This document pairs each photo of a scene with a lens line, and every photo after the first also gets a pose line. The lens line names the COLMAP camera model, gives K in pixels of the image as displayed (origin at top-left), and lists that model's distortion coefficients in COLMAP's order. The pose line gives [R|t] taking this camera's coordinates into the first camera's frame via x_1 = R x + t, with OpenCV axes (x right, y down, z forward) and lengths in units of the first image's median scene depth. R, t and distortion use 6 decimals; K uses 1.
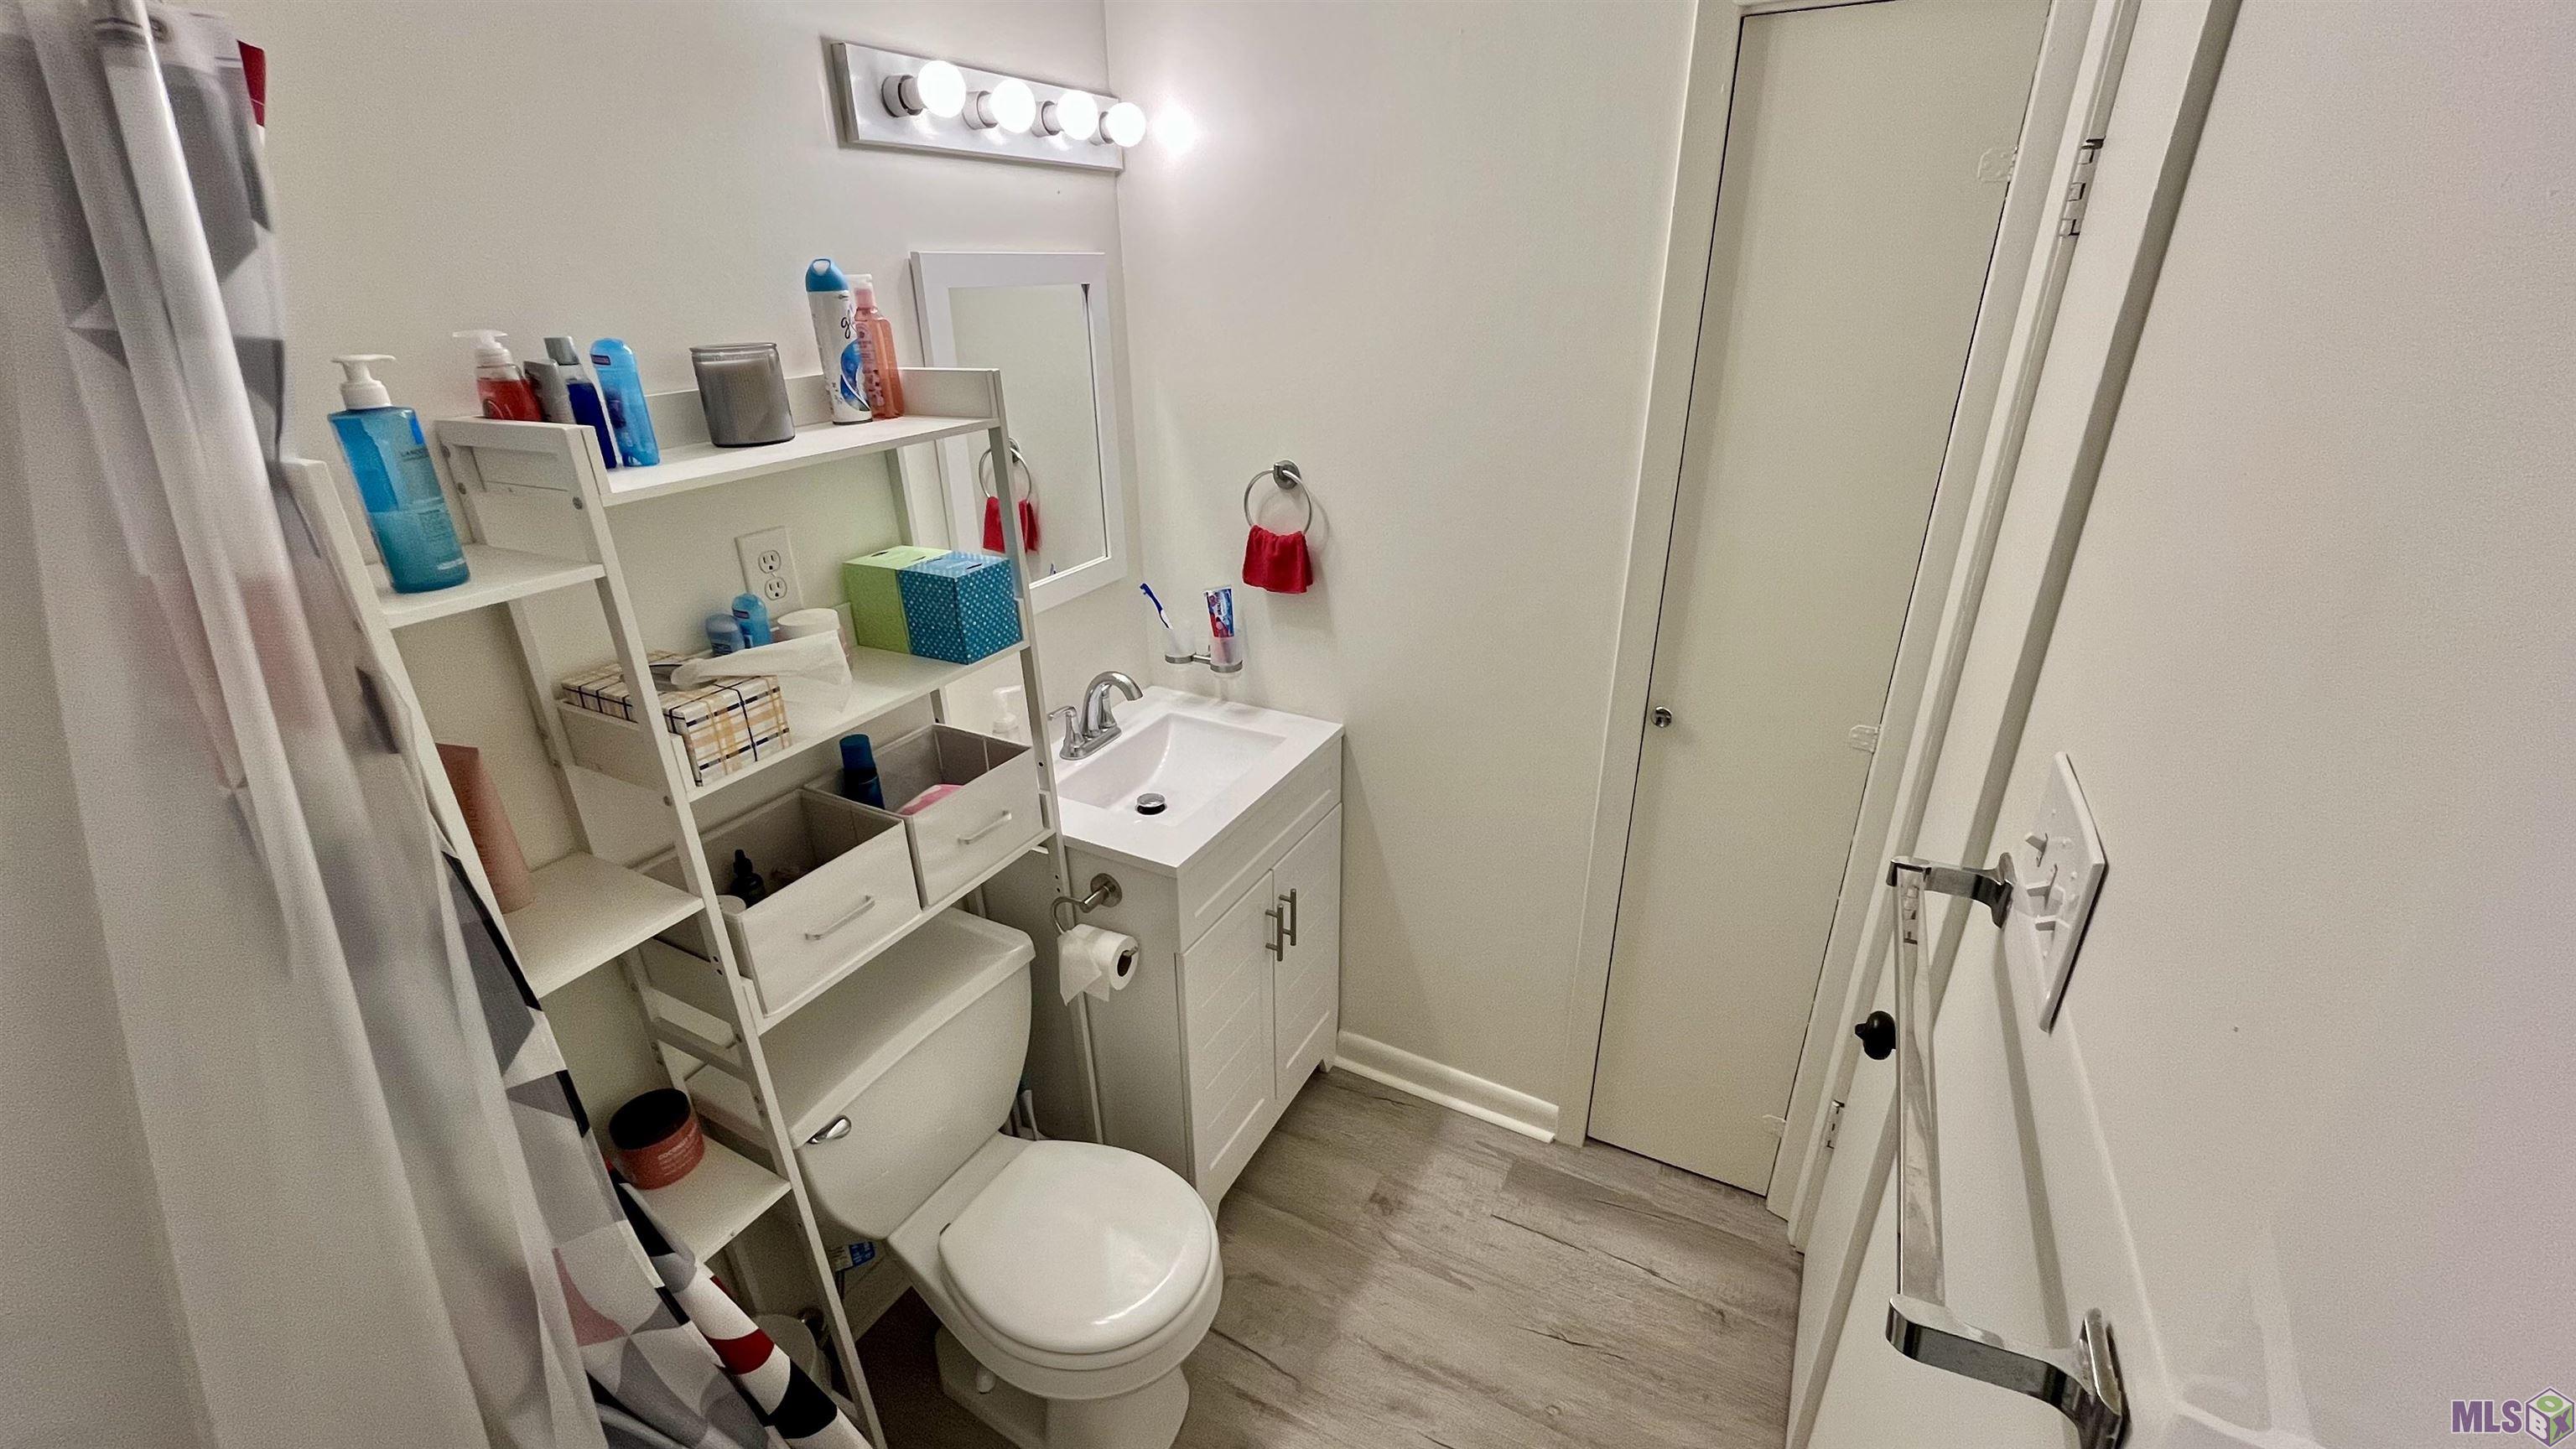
lens RADIAL K [[1040.8, 0, 1291.1], [0, 1040.8, 726.3], [0, 0, 1]] dist [-0.000120, -0.000021]
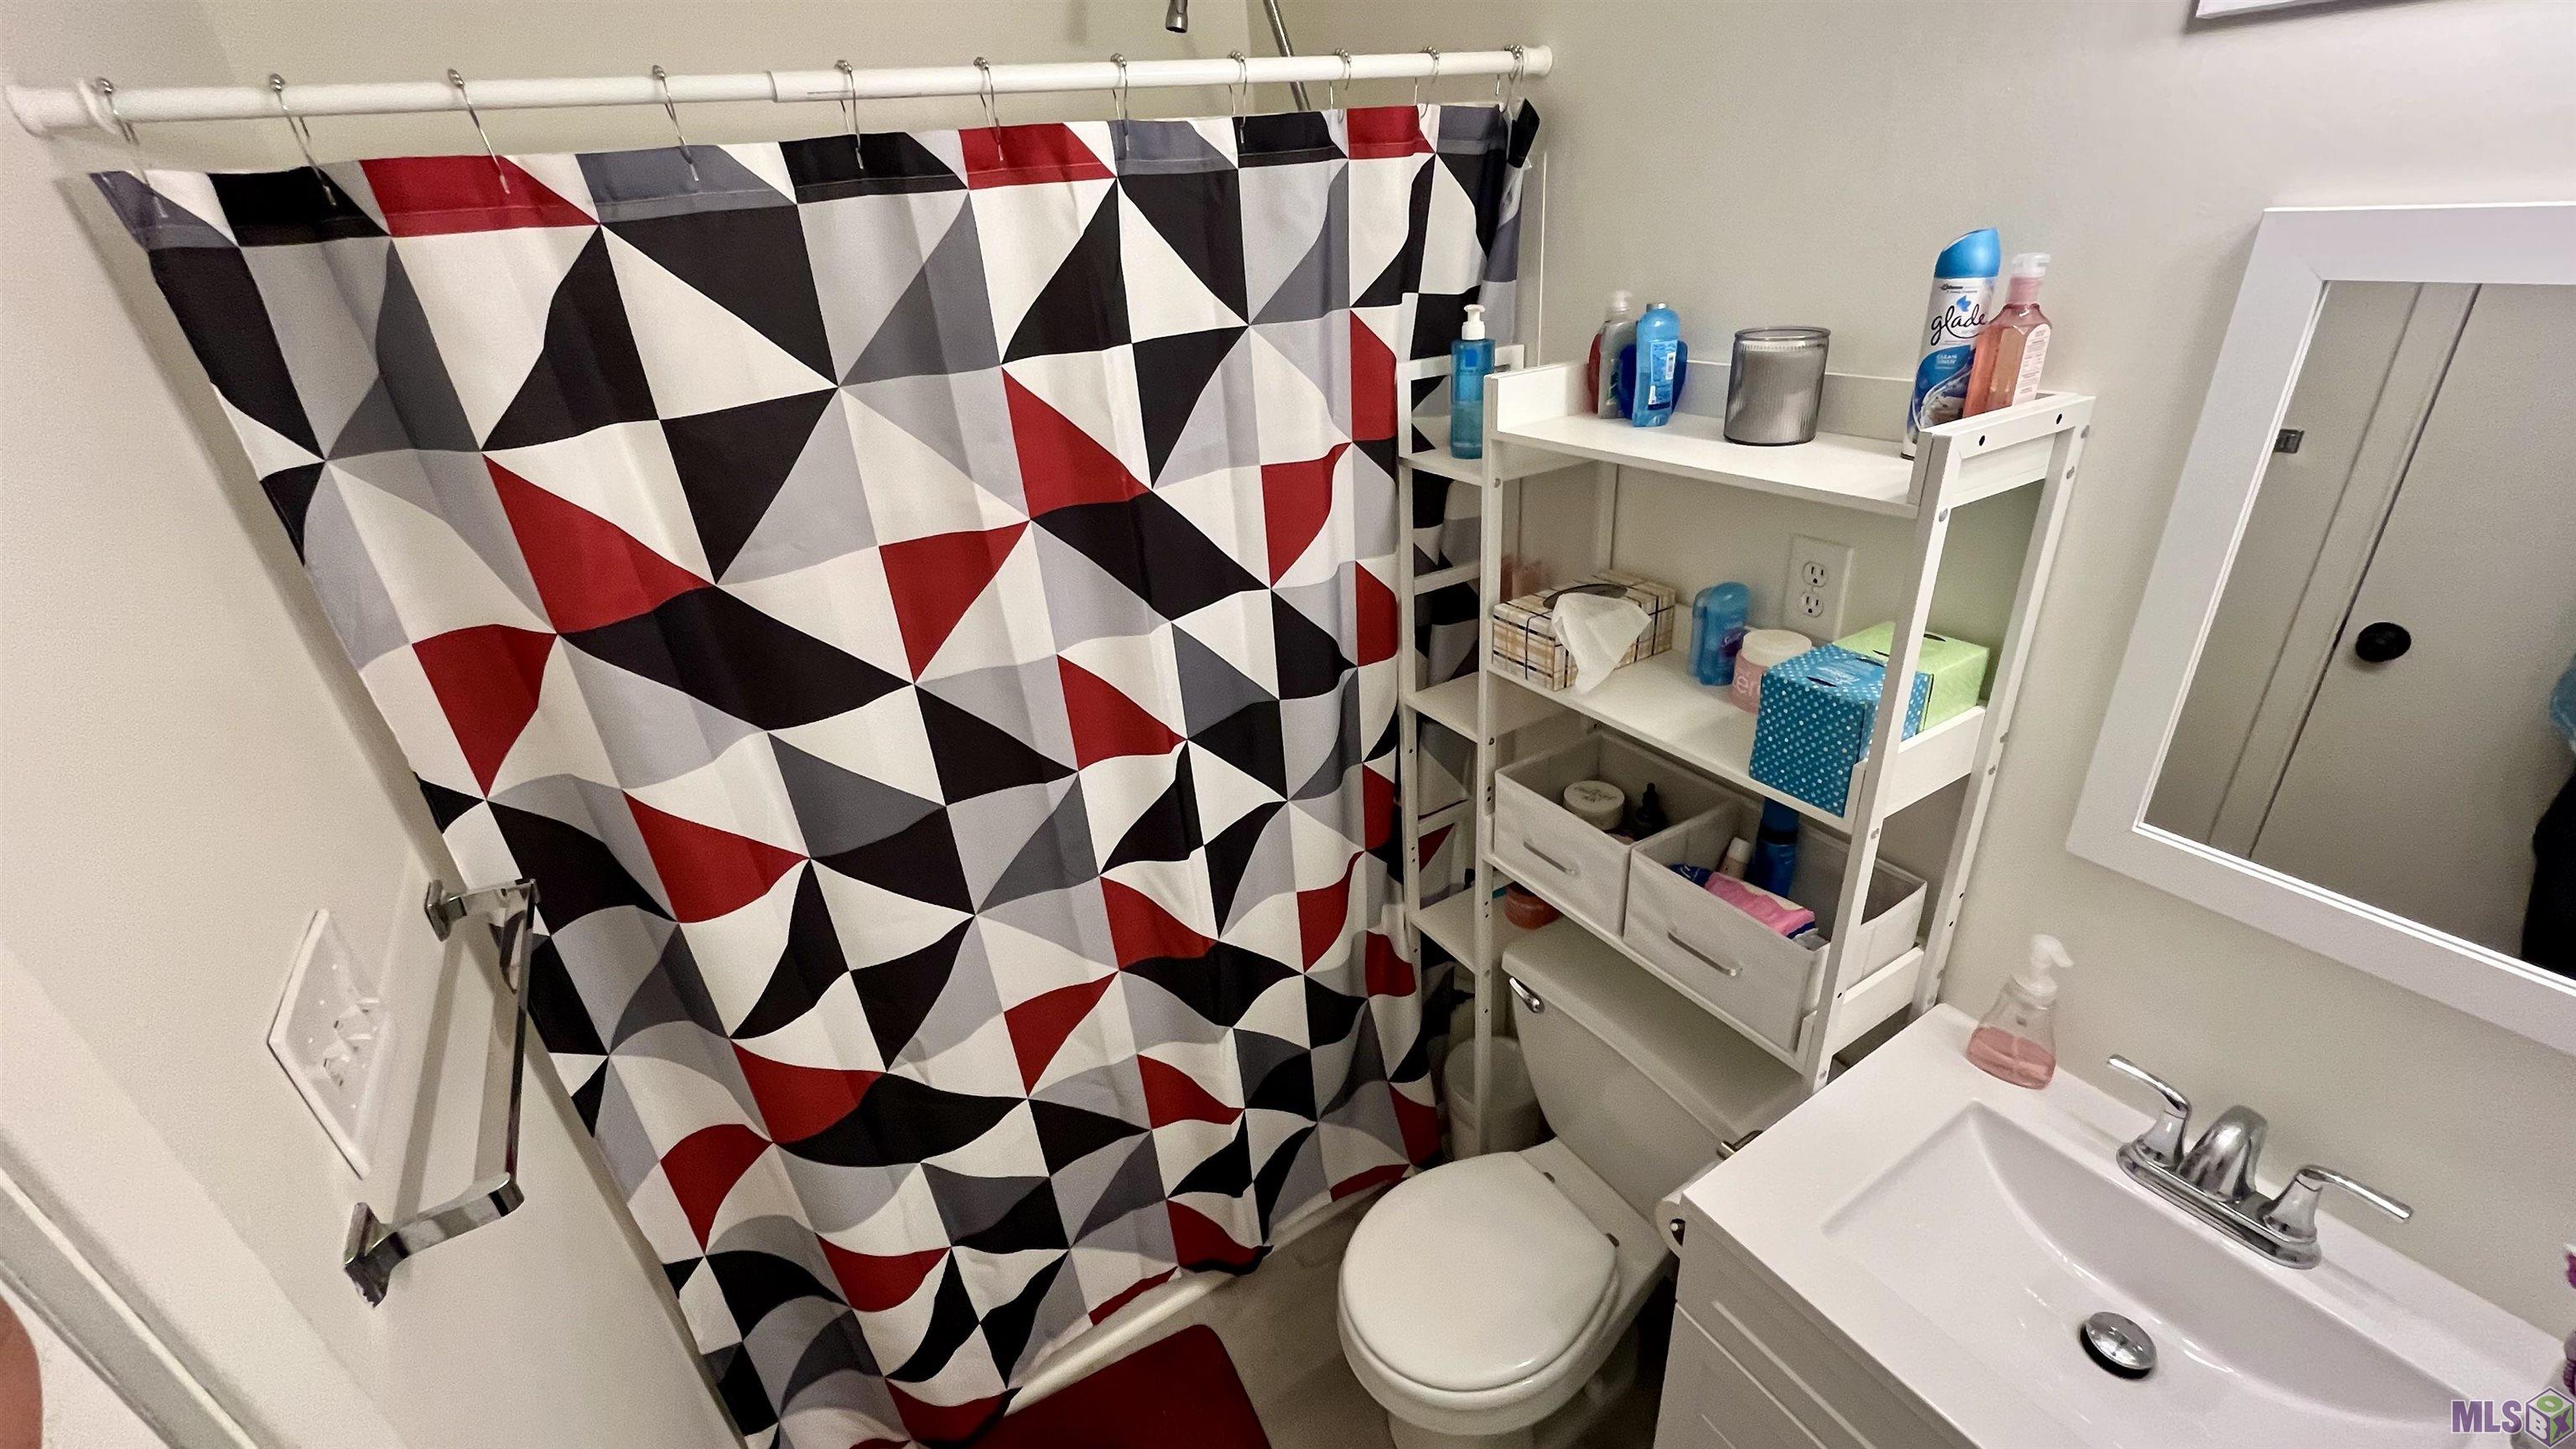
lens RADIAL K [[1040.8, 0, 1289.9], [0, 1040.8, 729.2], [0, 0, 1]] dist [-0.000120, -0.000021]
pose [[-0.504573, 0.443359, -0.740836, 0.520164], [-0.271348, 0.733160, 0.623576, -0.588197], [0.819619, 0.515664, -0.249628, 1.108060]]
